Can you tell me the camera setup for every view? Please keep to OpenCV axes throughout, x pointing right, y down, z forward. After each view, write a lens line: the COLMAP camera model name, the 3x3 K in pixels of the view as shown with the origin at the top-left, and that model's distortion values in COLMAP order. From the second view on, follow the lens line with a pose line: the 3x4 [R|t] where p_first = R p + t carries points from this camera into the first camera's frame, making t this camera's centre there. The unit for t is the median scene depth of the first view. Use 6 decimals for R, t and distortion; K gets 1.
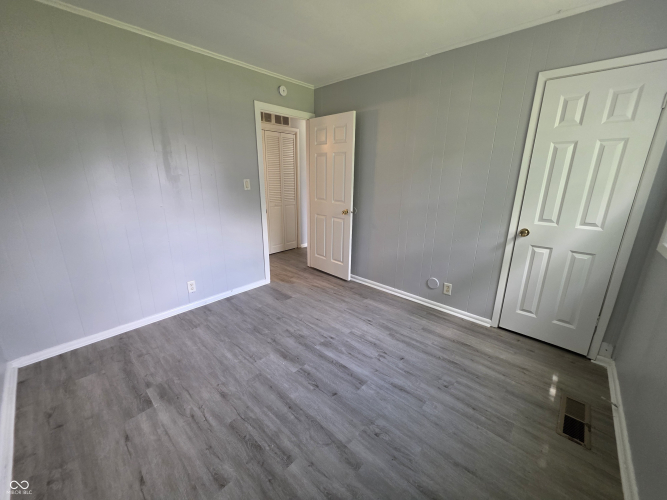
lens RADIAL K [[266.3, 0, 332.8], [0, 266.3, 249.6], [0, 0, 1]] dist [0.001624, -0.000354]
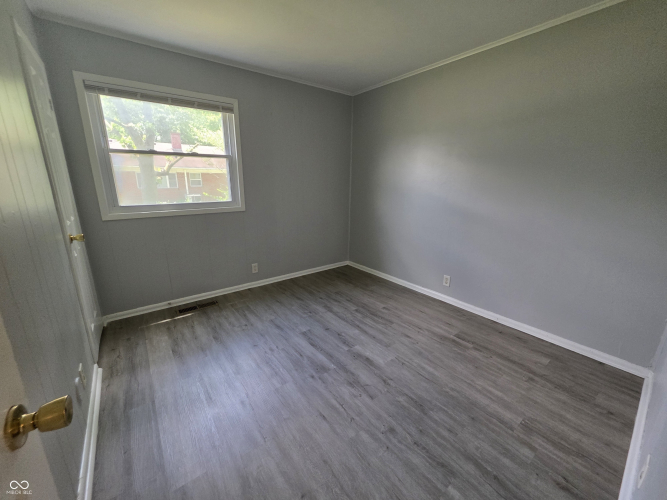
lens RADIAL K [[266.3, 0, 332.5], [0, 266.3, 250.0], [0, 0, 1]] dist [0.001624, -0.000354]
pose [[-0.984570, -0.064259, 0.162767, -0.203889], [0.028617, 0.858492, 0.512028, -0.484712], [-0.172637, 0.508785, -0.843406, 1.795959]]
